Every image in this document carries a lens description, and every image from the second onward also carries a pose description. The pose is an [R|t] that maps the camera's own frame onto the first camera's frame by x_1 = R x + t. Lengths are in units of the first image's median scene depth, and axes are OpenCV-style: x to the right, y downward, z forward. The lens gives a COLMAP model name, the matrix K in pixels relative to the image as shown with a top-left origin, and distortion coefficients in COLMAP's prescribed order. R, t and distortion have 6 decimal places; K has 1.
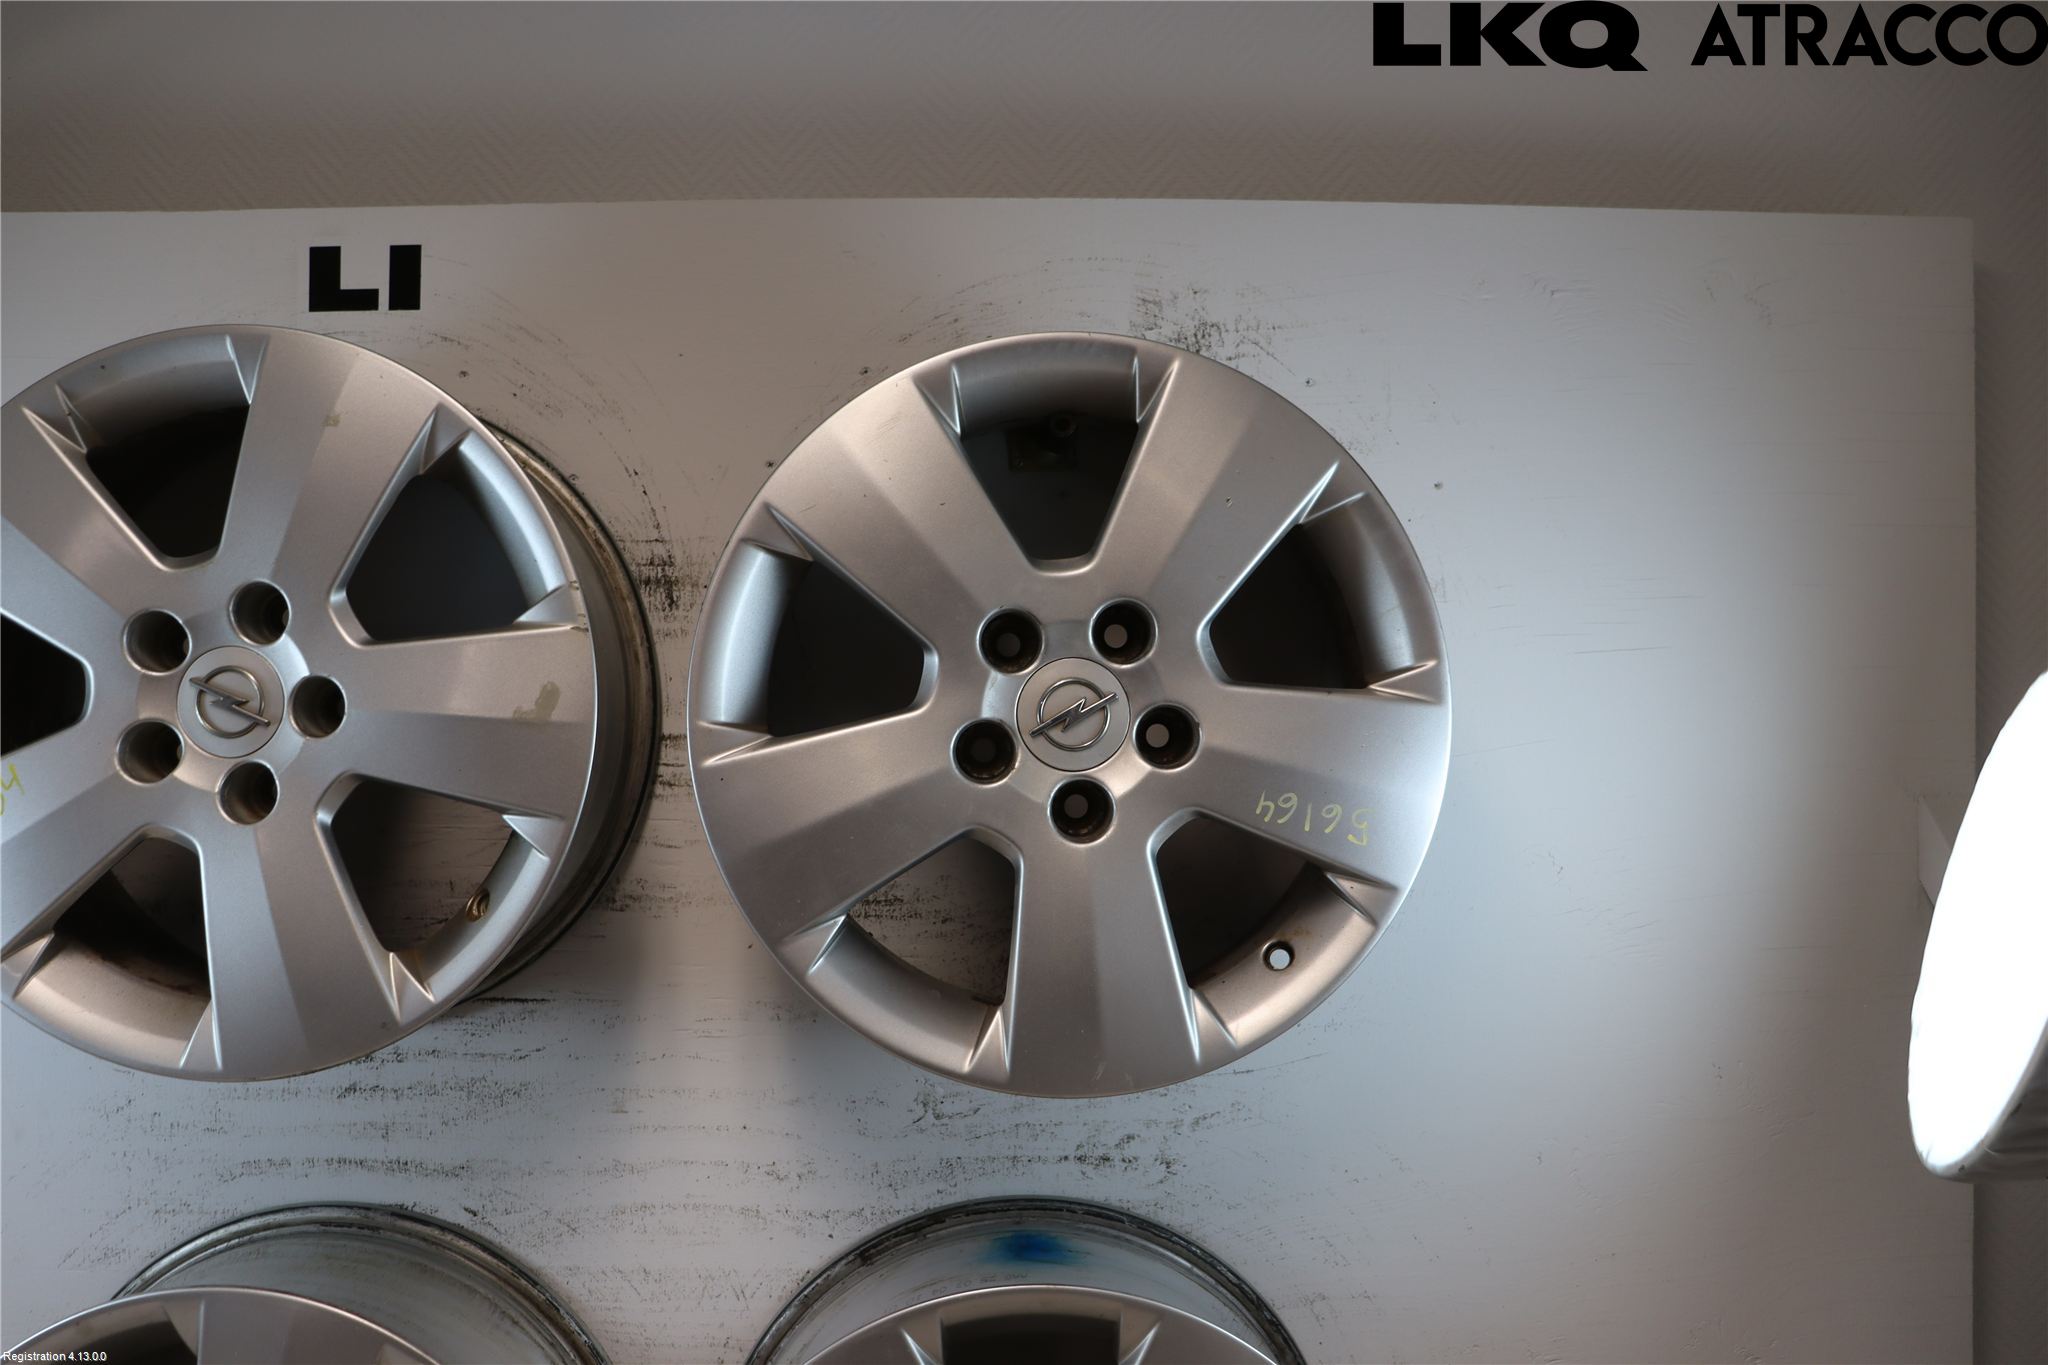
lens RADIAL K [[1737.4, 0, 1025.4], [0, 1737.4, 721.4], [0, 0, 1]] dist [-0.183724, 0.180184]
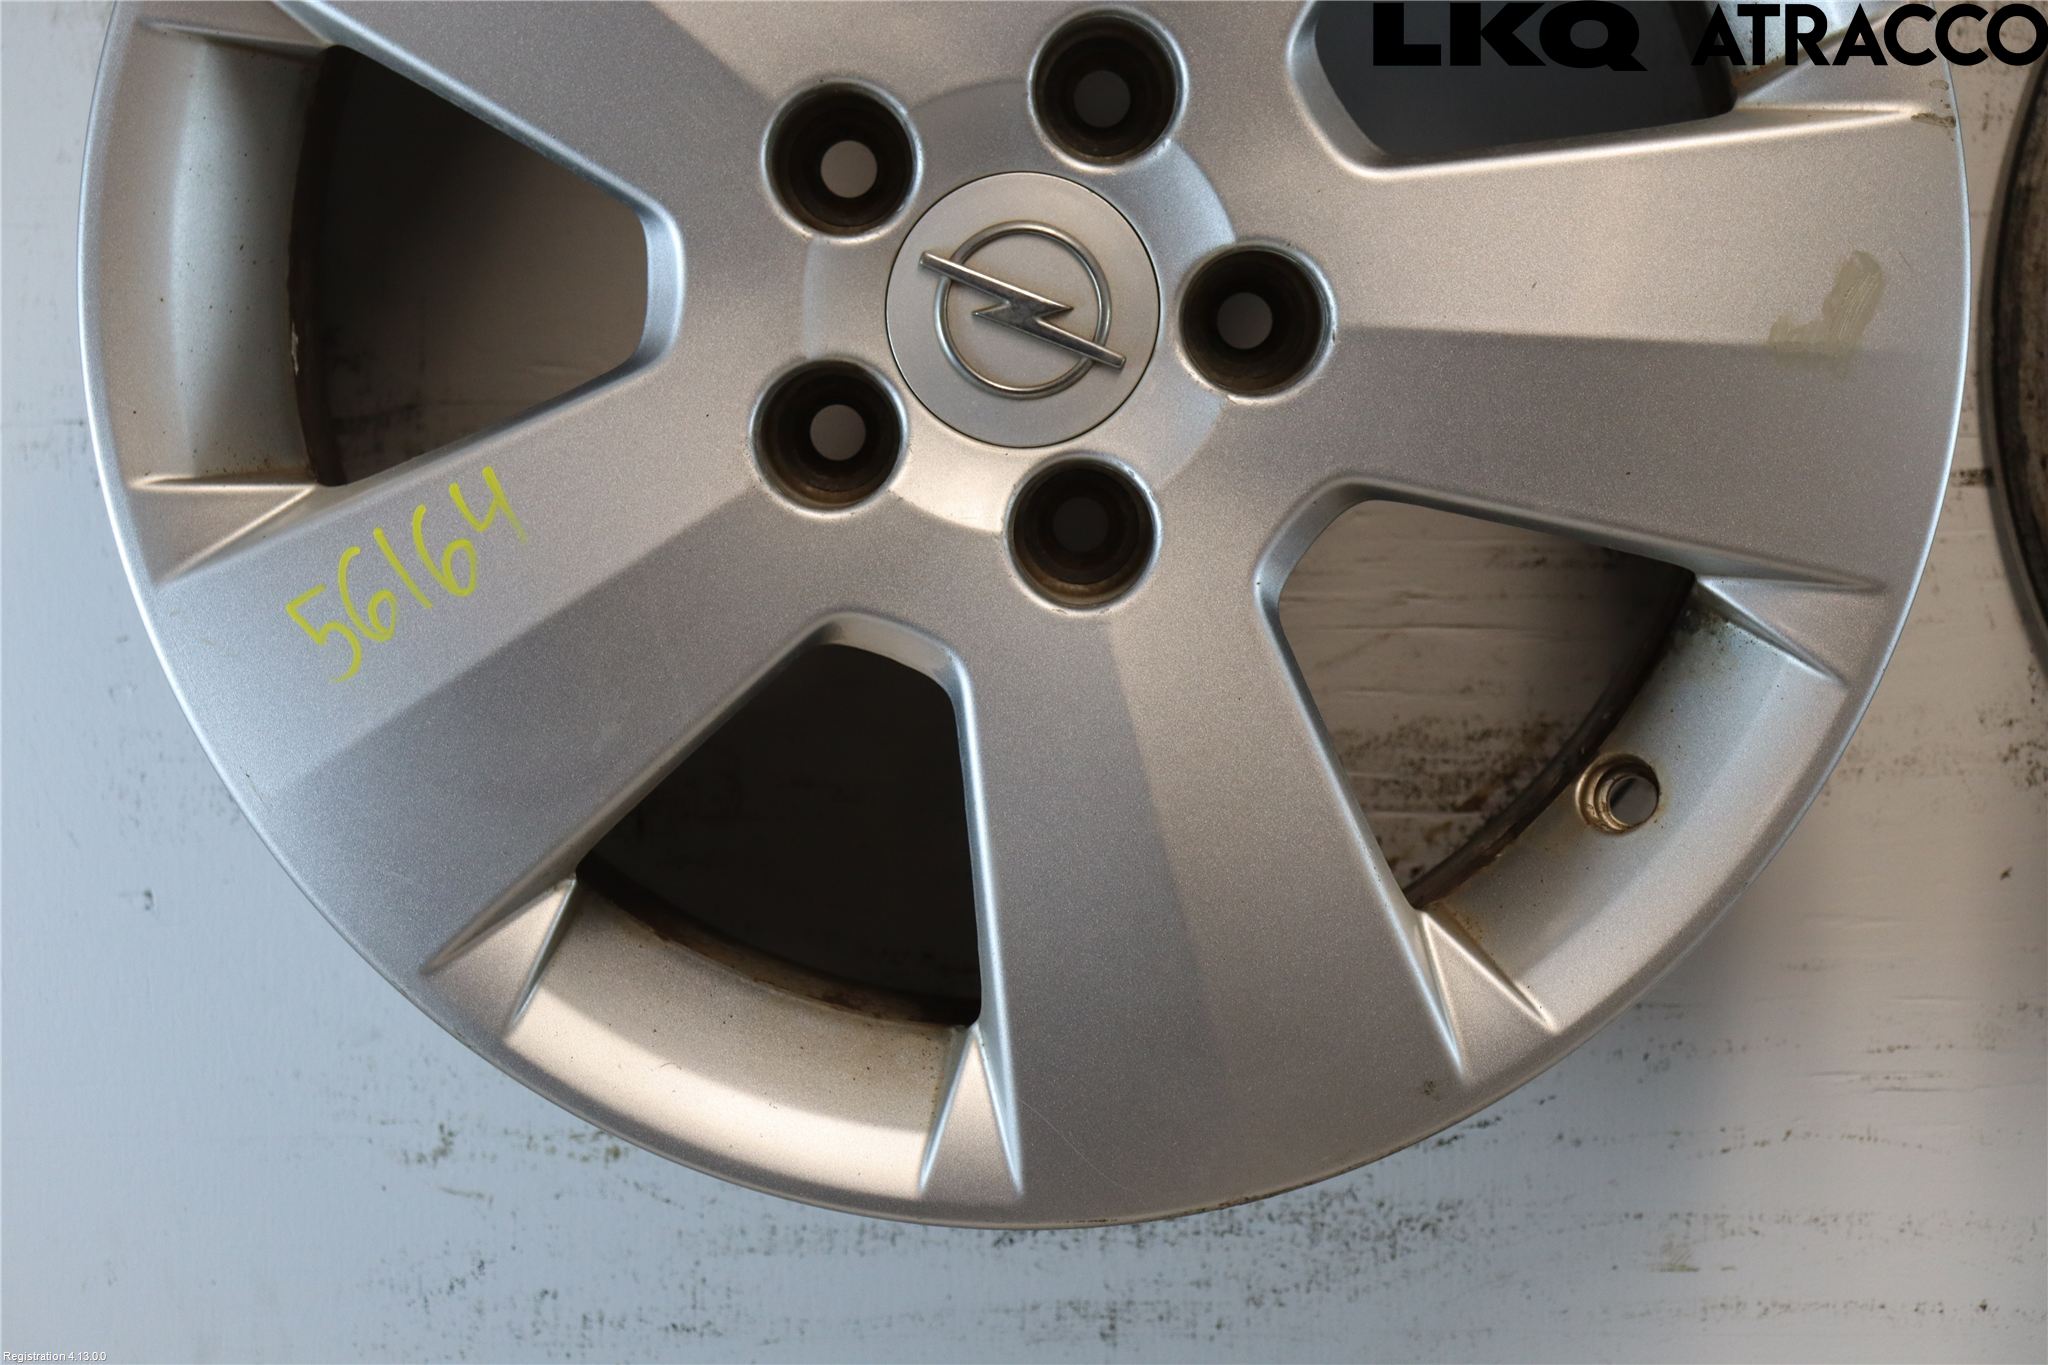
lens RADIAL K [[3975.6, 0, 1020.3], [0, 3975.6, 705.2], [0, 0, 1]] dist [0.195631, 0.593614]
pose [[0.999629, -0.002525, -0.027137, -0.435325], [0.005386, 0.994367, 0.105851, -0.017667], [0.026717, -0.105958, 0.994012, 0.030305]]
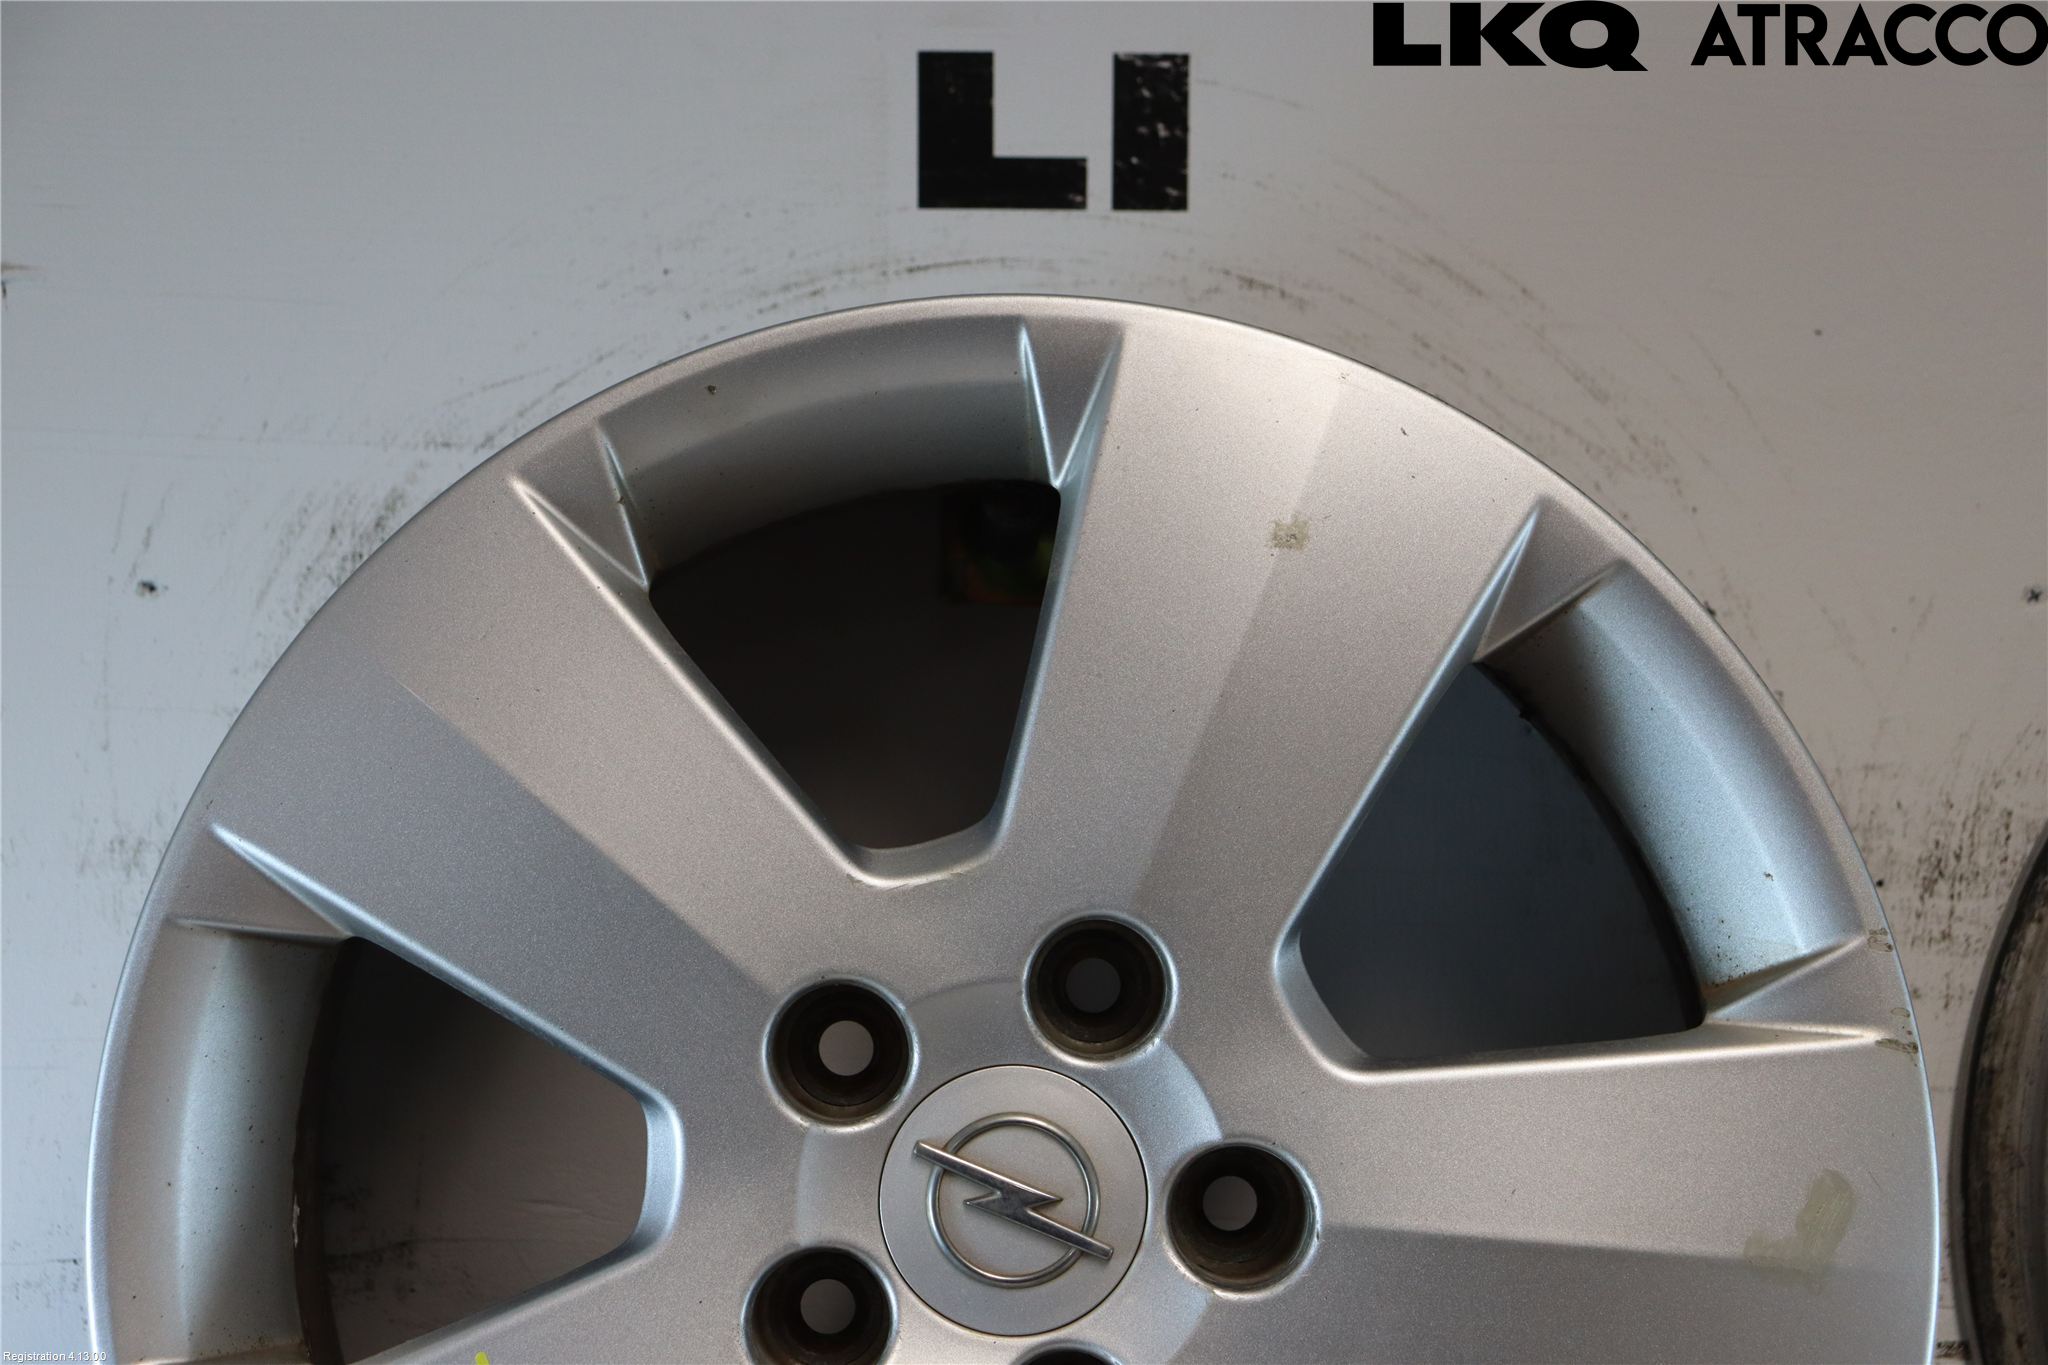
lens RADIAL K [[3975.6, 0, 1020.3], [0, 3975.6, 705.2], [0, 0, 1]] dist [0.195631, 0.593614]
pose [[0.999686, 0.012559, -0.021693, -0.438964], [-0.013605, 0.998717, -0.048772, -0.082850], [0.021053, 0.049051, 0.998574, 0.009878]]
